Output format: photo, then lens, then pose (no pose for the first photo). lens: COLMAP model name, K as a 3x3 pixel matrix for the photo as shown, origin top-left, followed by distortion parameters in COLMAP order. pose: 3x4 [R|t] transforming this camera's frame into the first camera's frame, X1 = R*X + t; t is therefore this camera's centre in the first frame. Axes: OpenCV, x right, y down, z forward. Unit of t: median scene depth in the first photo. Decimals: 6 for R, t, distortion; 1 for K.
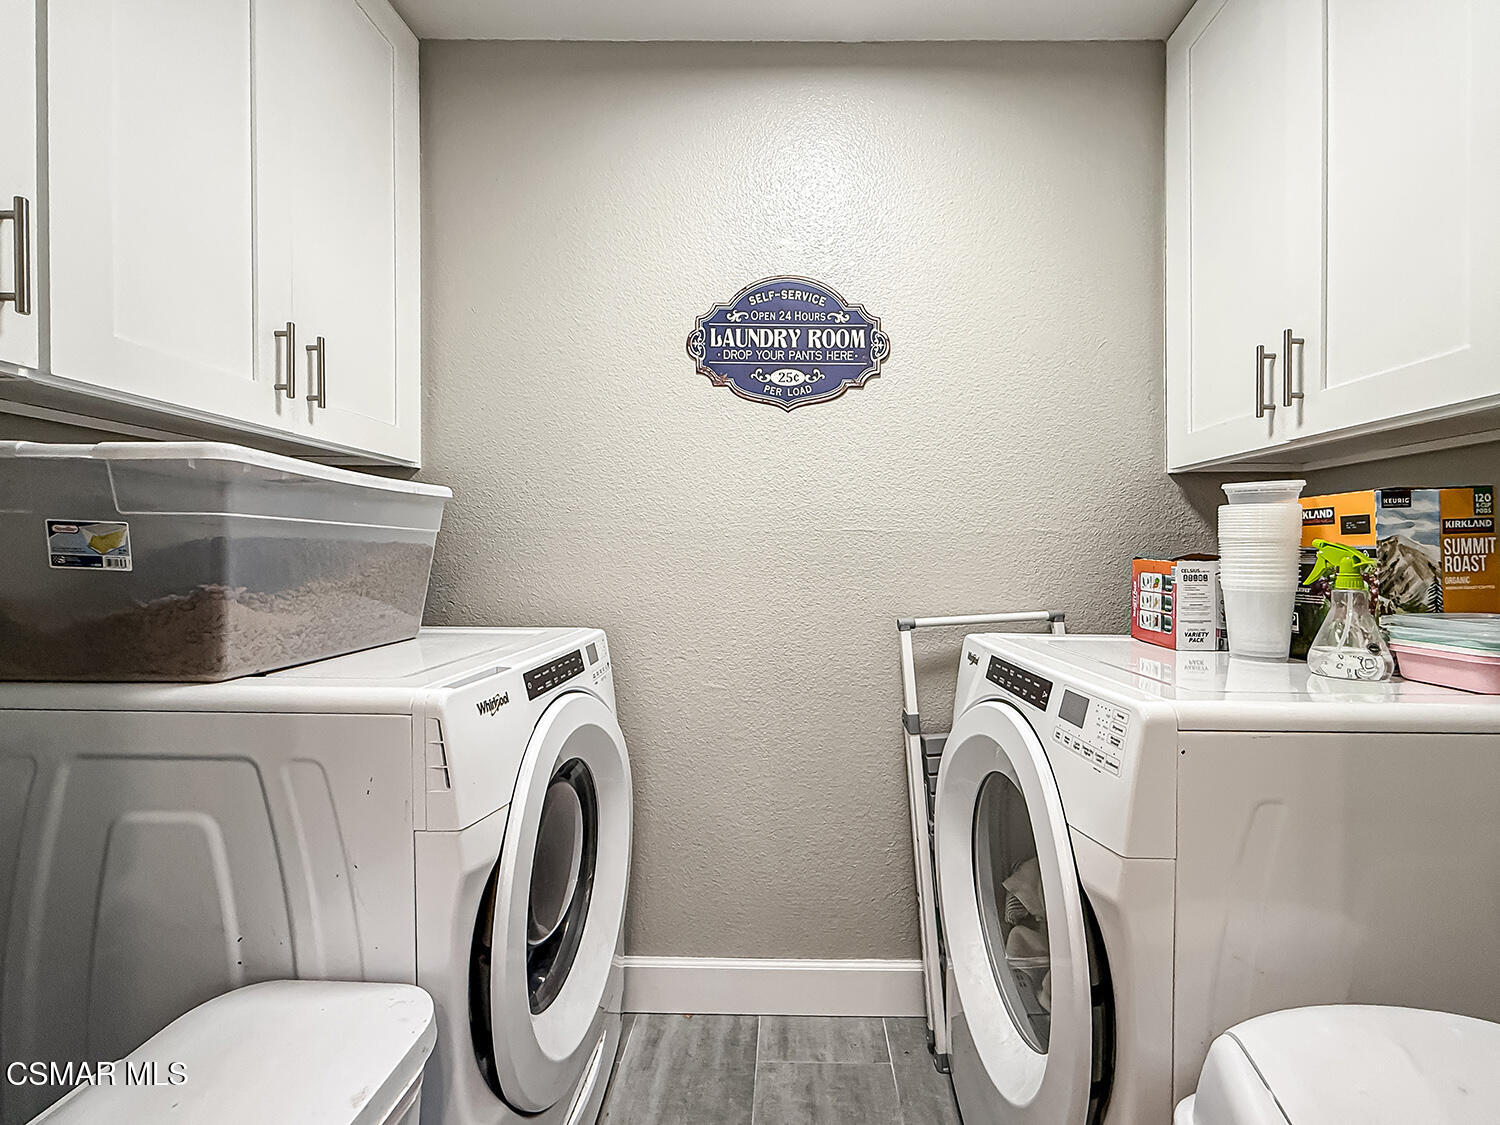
lens RADIAL K [[614.0, 0, 788.1], [0, 614.0, 638.6], [0, 0, 1]] dist [-0.000504, -0.000089]
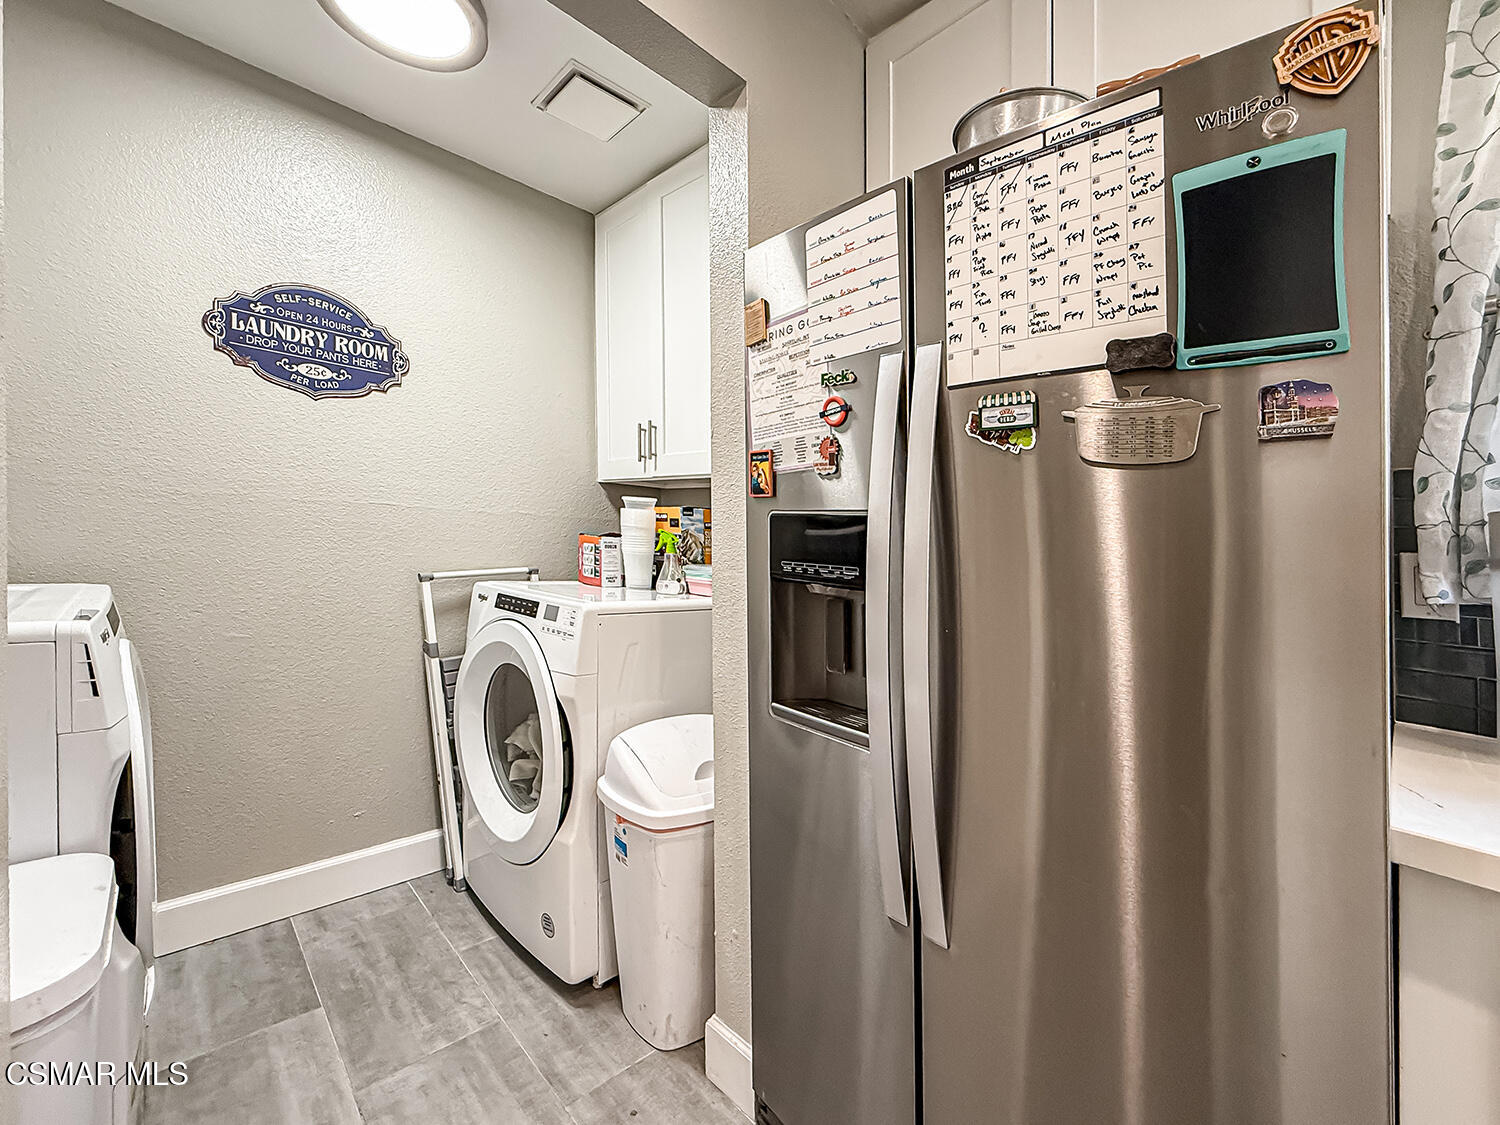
lens RADIAL K [[625.4, 0, 747.4], [0, 625.4, 509.4], [0, 0, 1]] dist [-0.000061, -0.000146]
pose [[0.716807, 0.062767, 0.694441, -0.271383], [0.045952, 0.989523, -0.136869, 0.051722], [-0.695756, 0.130020, 0.706413, -0.486140]]
